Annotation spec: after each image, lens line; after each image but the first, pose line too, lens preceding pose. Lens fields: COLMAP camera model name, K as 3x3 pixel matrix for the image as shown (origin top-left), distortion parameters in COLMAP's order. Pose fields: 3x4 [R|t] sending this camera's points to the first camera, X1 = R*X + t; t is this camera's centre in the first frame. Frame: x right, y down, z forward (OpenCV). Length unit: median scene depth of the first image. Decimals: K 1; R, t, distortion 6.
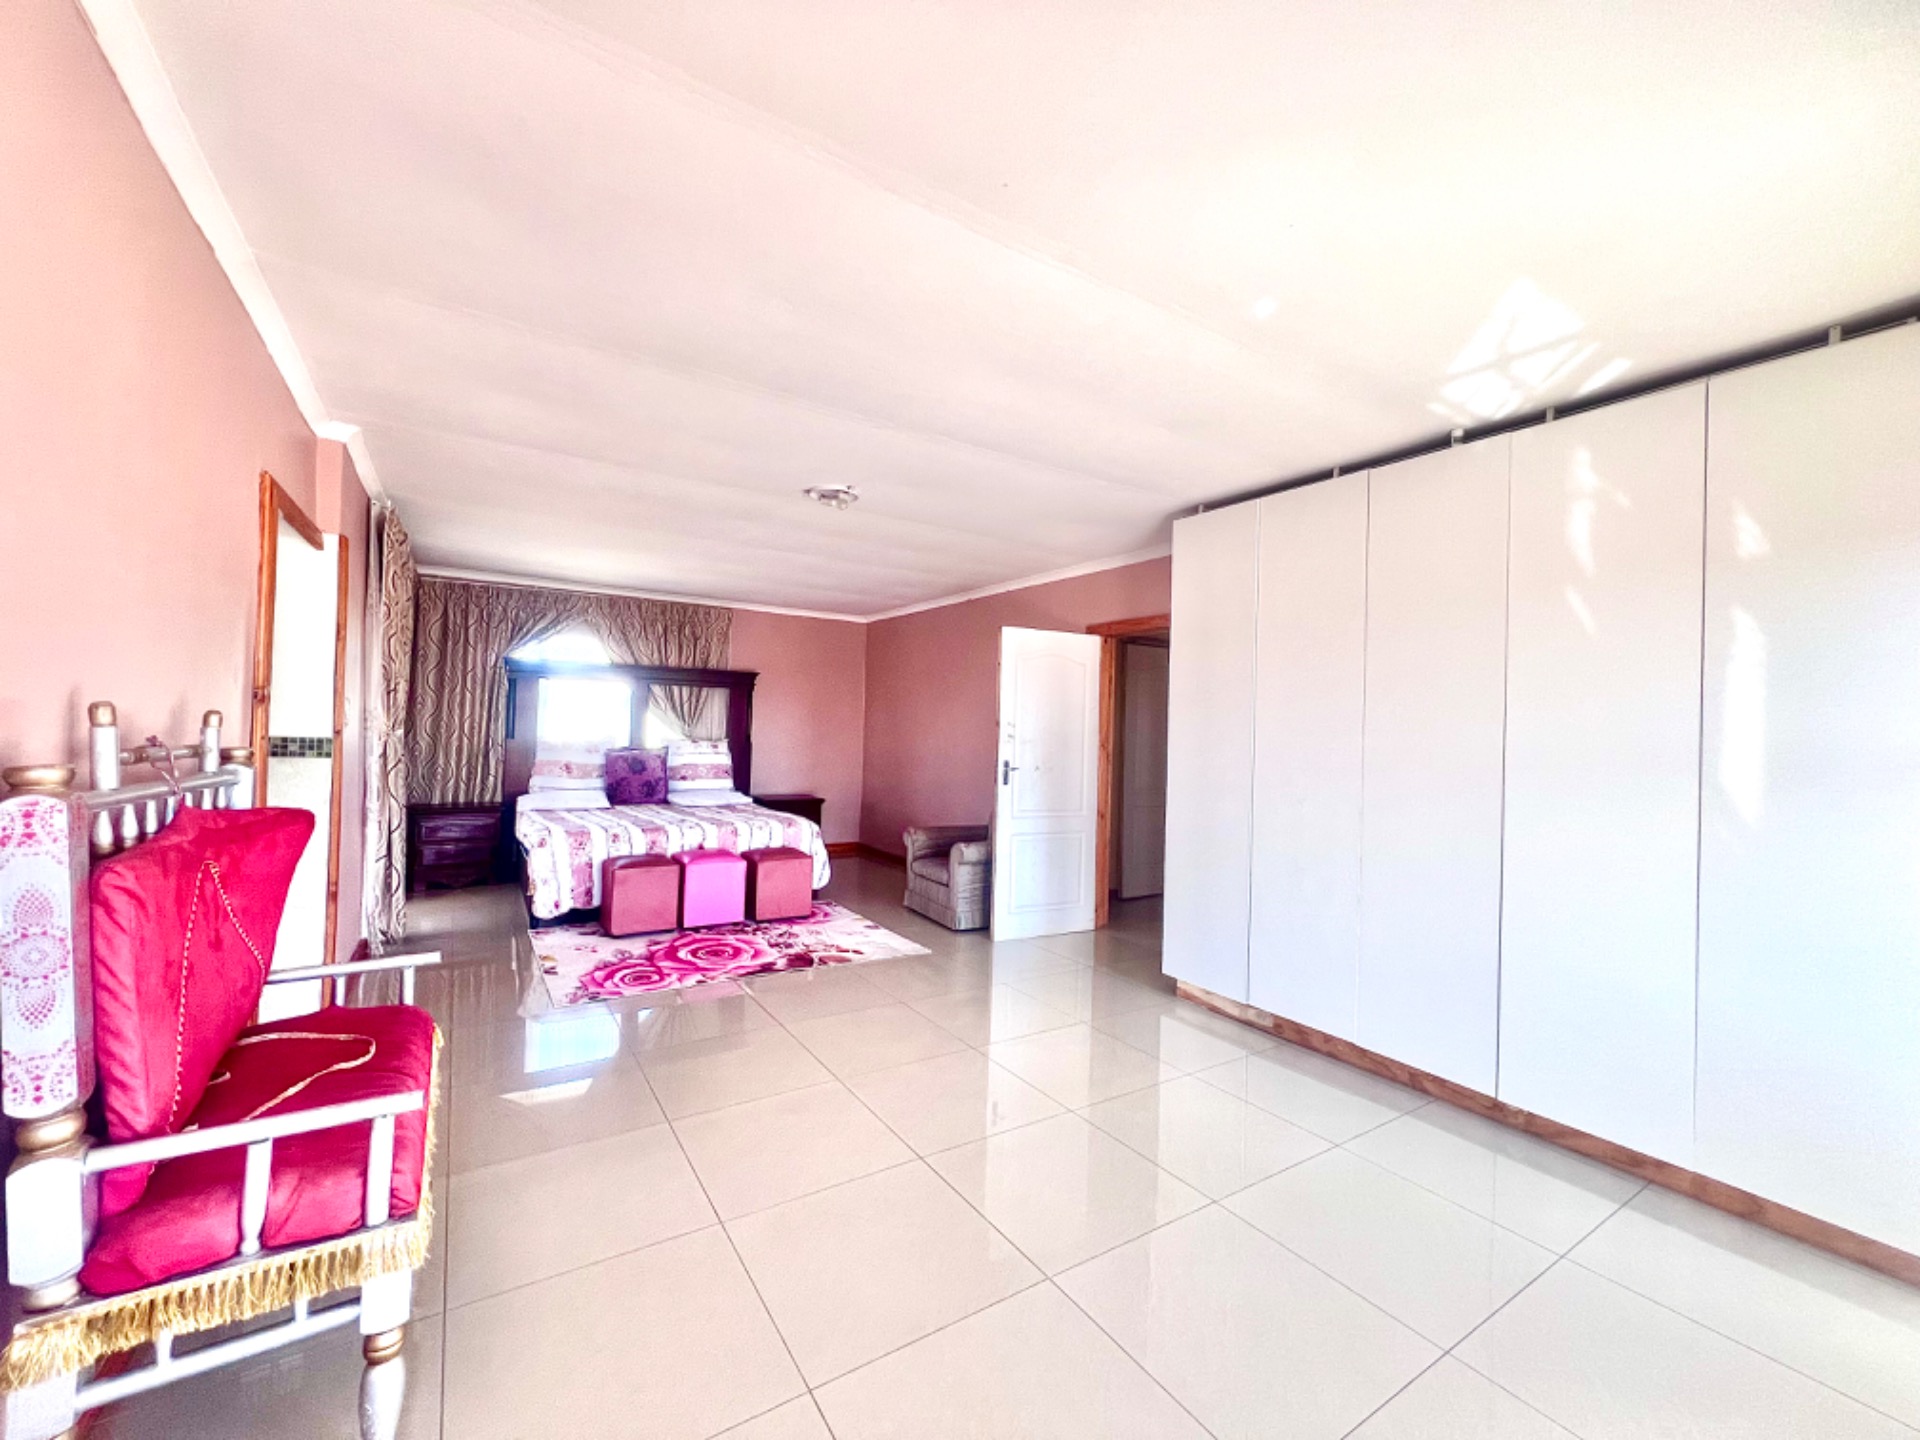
lens RADIAL K [[769.8, 0, 956.3], [0, 769.8, 717.0], [0, 0, 1]] dist [-0.002011, -0.000445]
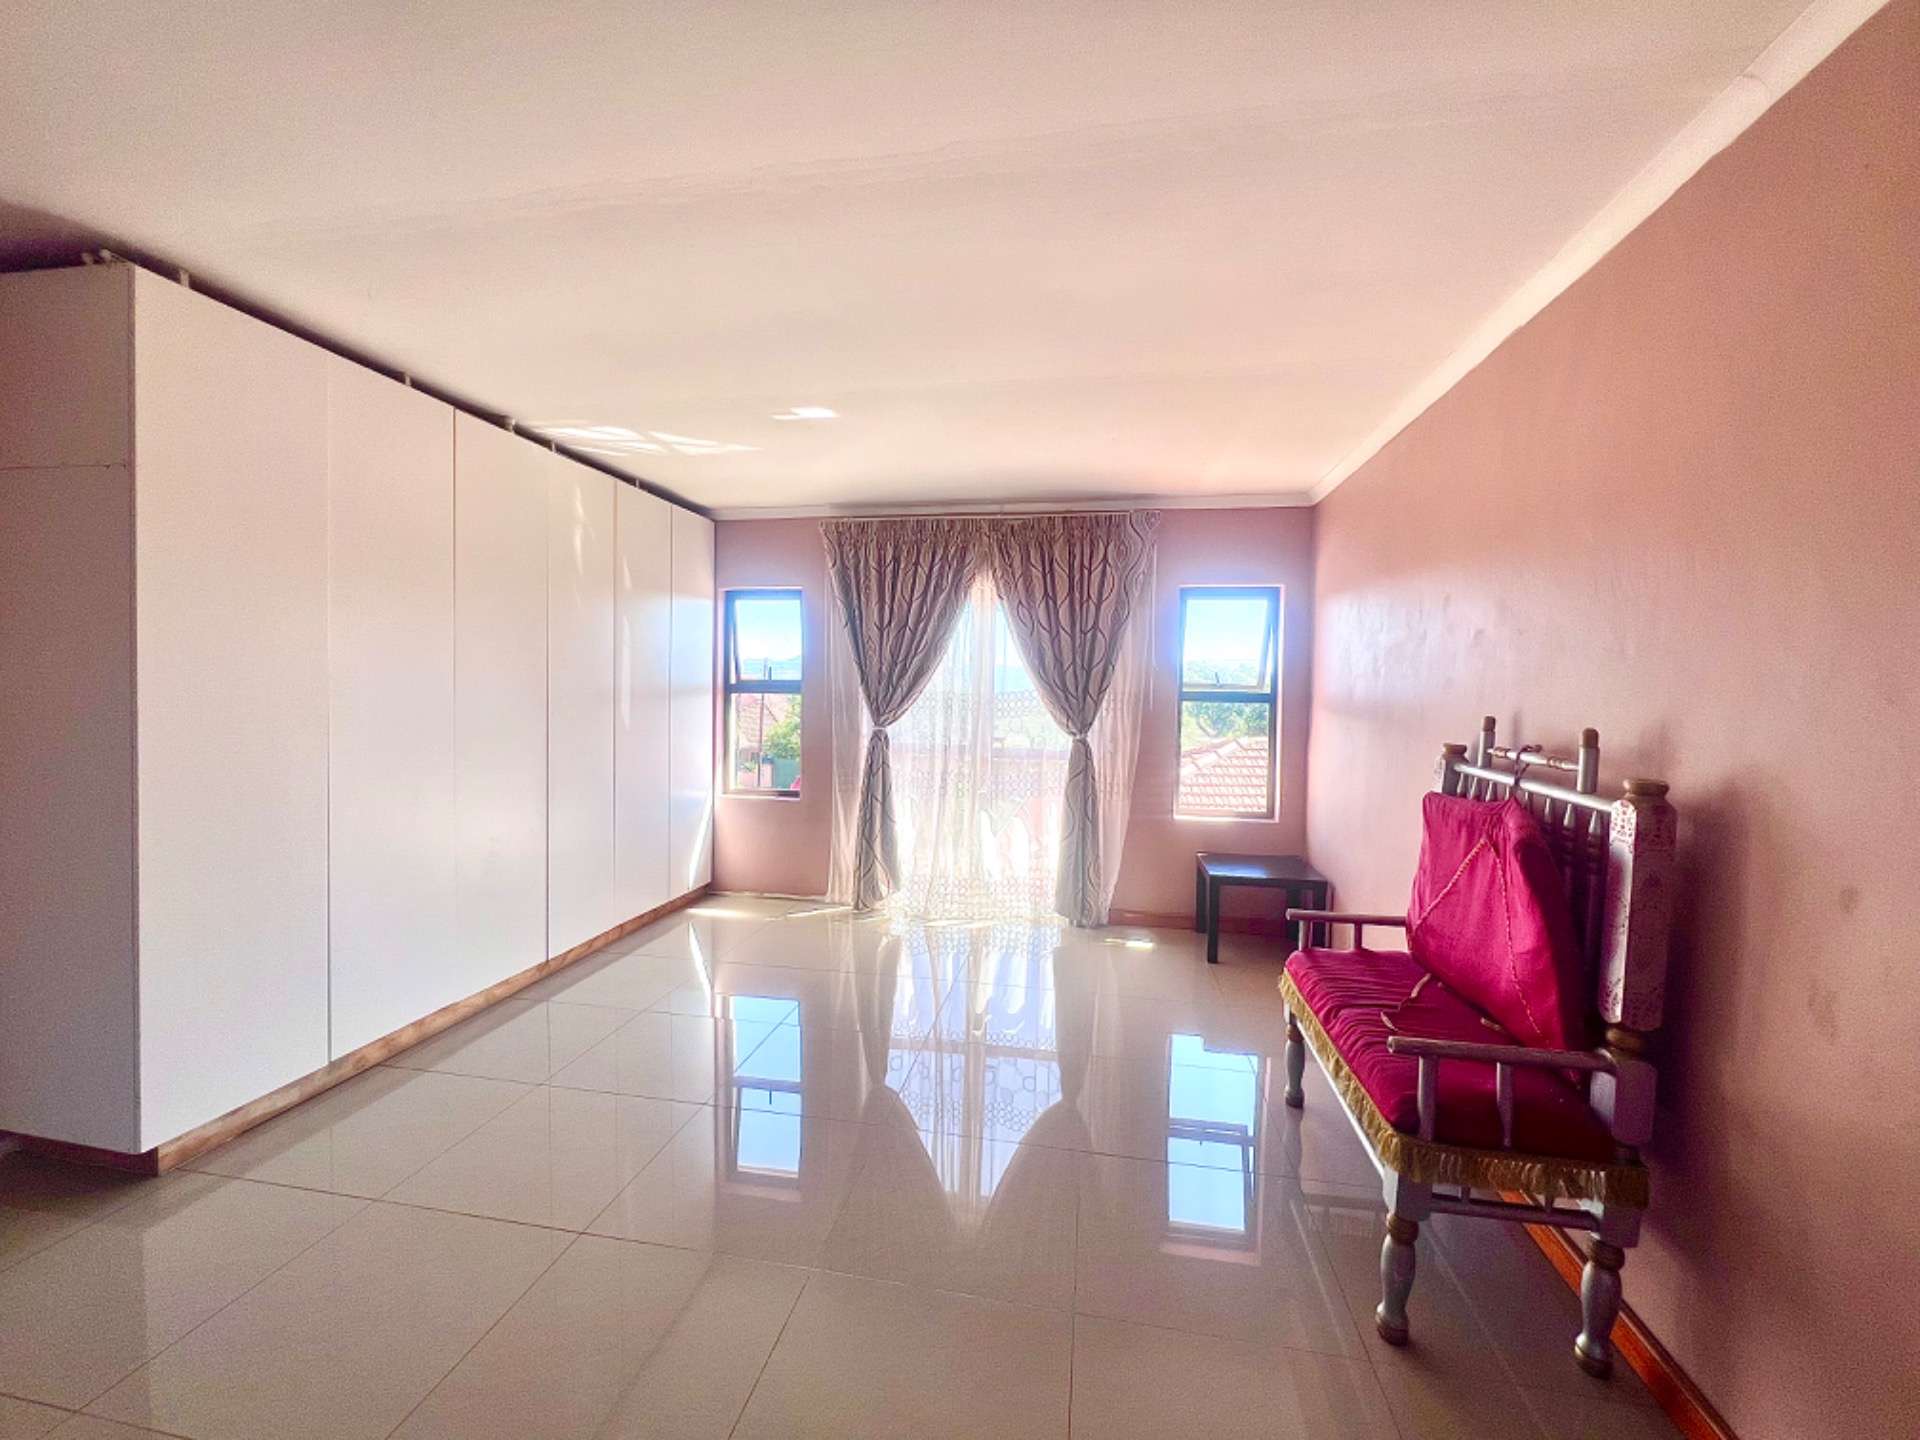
lens RADIAL K [[769.8, 0, 956.3], [0, 769.8, 717.0], [0, 0, 1]] dist [-0.002011, -0.000445]
pose [[-0.731038, -0.060726, 0.679629, -0.586798], [-0.040896, 0.998141, 0.045196, -0.007177], [-0.681110, 0.005246, -0.732163, 1.271305]]
